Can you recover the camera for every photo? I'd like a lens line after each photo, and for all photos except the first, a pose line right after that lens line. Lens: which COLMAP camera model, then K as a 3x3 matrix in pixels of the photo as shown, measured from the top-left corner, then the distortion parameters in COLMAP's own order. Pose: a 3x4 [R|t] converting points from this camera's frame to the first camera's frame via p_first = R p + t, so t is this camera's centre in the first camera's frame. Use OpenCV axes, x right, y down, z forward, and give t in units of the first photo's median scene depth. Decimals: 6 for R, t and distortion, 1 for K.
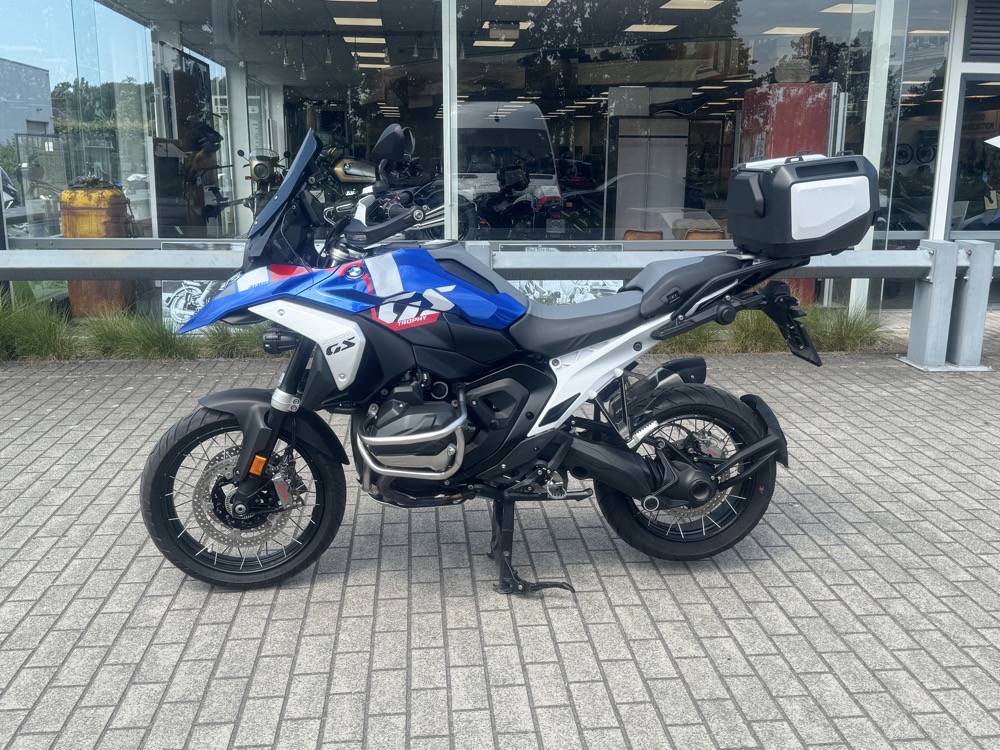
lens RADIAL K [[955.3, 0, 503.6], [0, 955.3, 375.3], [0, 0, 1]] dist [0.184760, -0.393291]
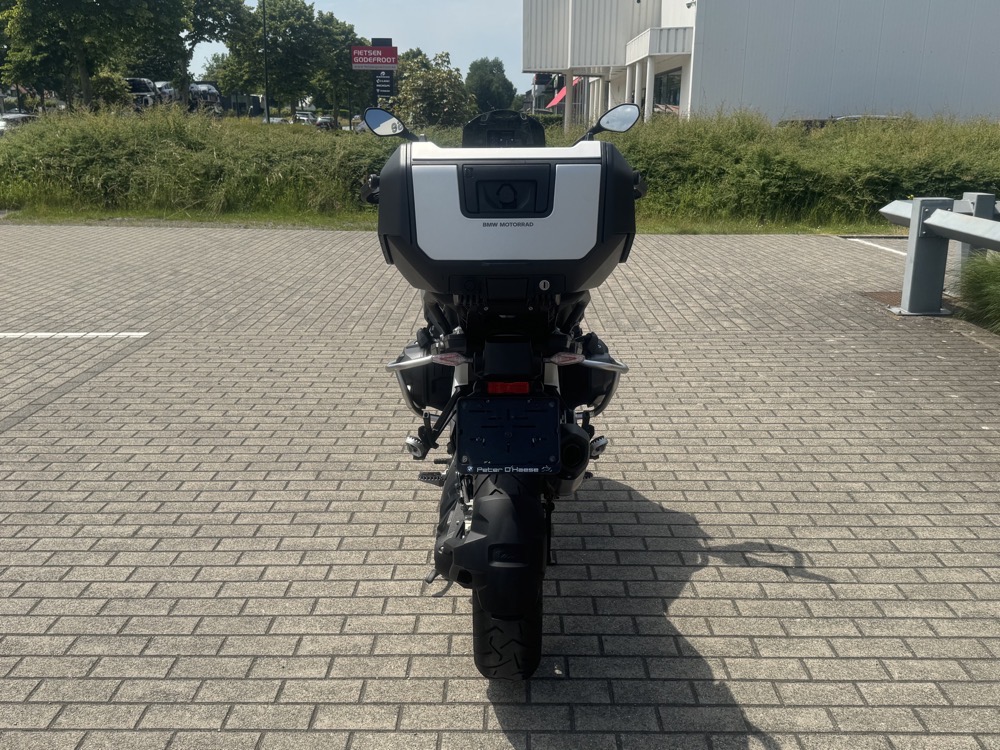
lens RADIAL K [[902.3, 0, 500.0], [0, 902.3, 375.0], [0, 0, 1]] dist [0.179838, -0.386443]
pose [[-0.105875, 0.260601, -0.959624, 0.832208], [-0.222477, 0.934376, 0.278290, -0.228775], [0.969172, 0.242958, -0.040949, 0.975467]]
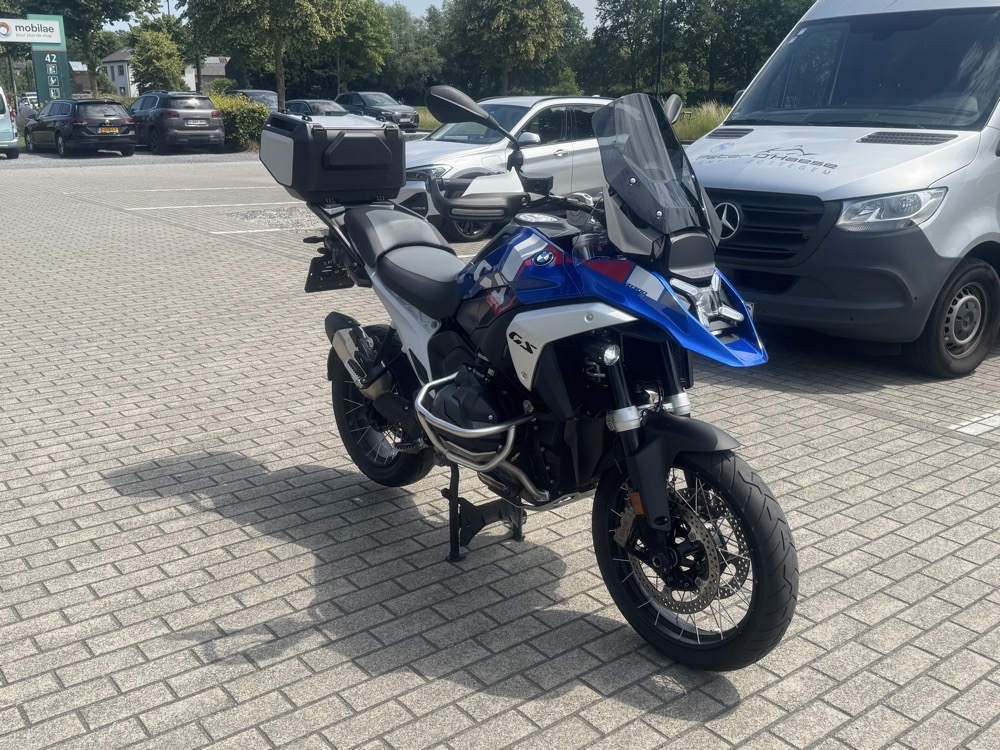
lens RADIAL K [[956.7, 0, 498.9], [0, 956.7, 378.4], [0, 0, 1]] dist [0.193895, -0.427350]
pose [[-0.545619, -0.241358, 0.802525, -0.754449], [0.173172, 0.904488, 0.389759, -0.332089], [-0.819946, 0.351635, -0.451710, 1.363205]]
